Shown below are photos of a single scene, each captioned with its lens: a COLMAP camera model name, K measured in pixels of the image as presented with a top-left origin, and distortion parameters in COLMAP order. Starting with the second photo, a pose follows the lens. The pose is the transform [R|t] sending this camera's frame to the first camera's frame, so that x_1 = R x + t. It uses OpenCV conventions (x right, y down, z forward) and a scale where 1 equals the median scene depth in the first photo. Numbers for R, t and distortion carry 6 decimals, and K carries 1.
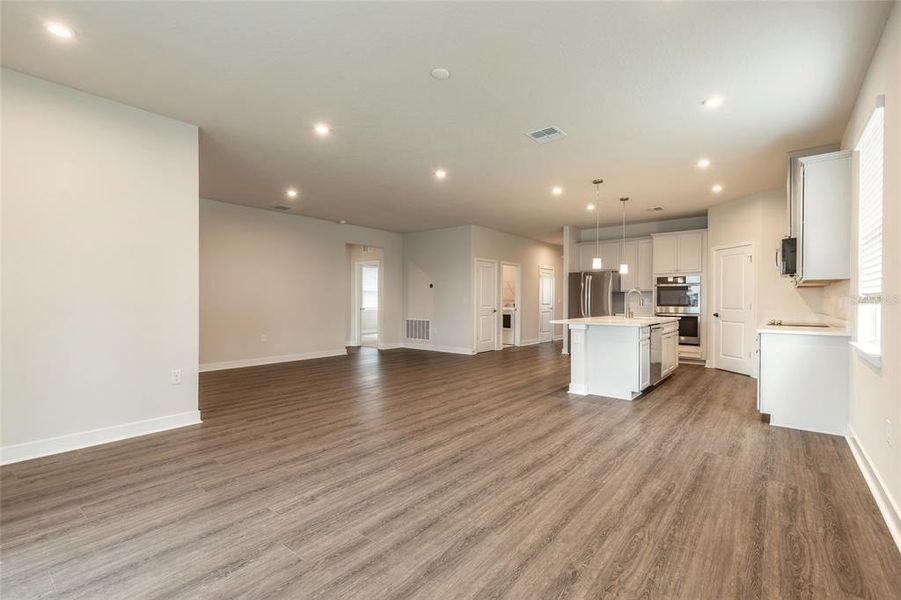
lens RADIAL K [[406.3, 0, 444.2], [0, 406.3, 294.0], [0, 0, 1]] dist [0.003662, -0.000275]
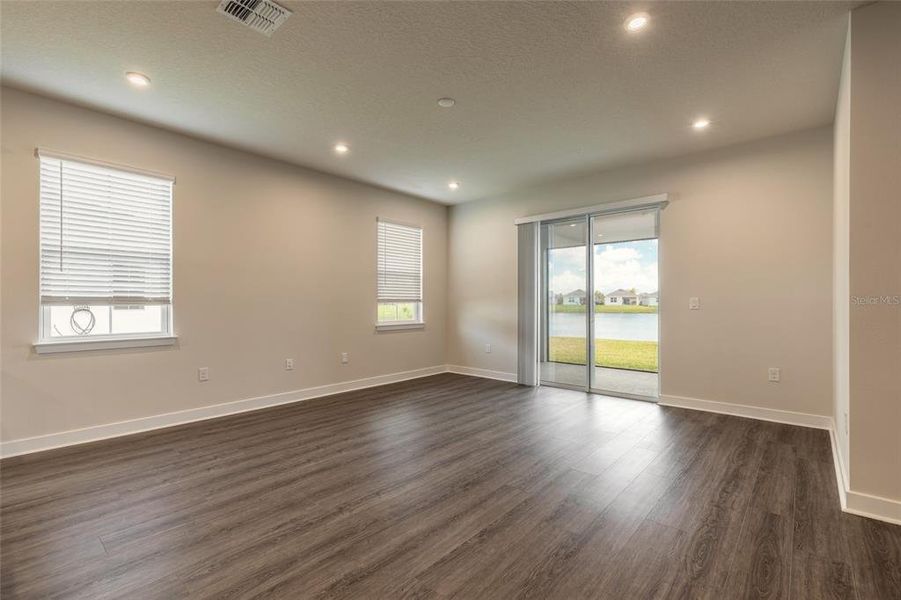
lens RADIAL K [[406.3, 0, 445.4], [0, 406.3, 302.8], [0, 0, 1]] dist [0.003662, -0.000275]
pose [[-0.999288, -0.002871, 0.037611, -0.016115], [-0.003440, 0.999881, -0.015067, 0.010085], [-0.037563, -0.015185, -0.999179, 0.678942]]
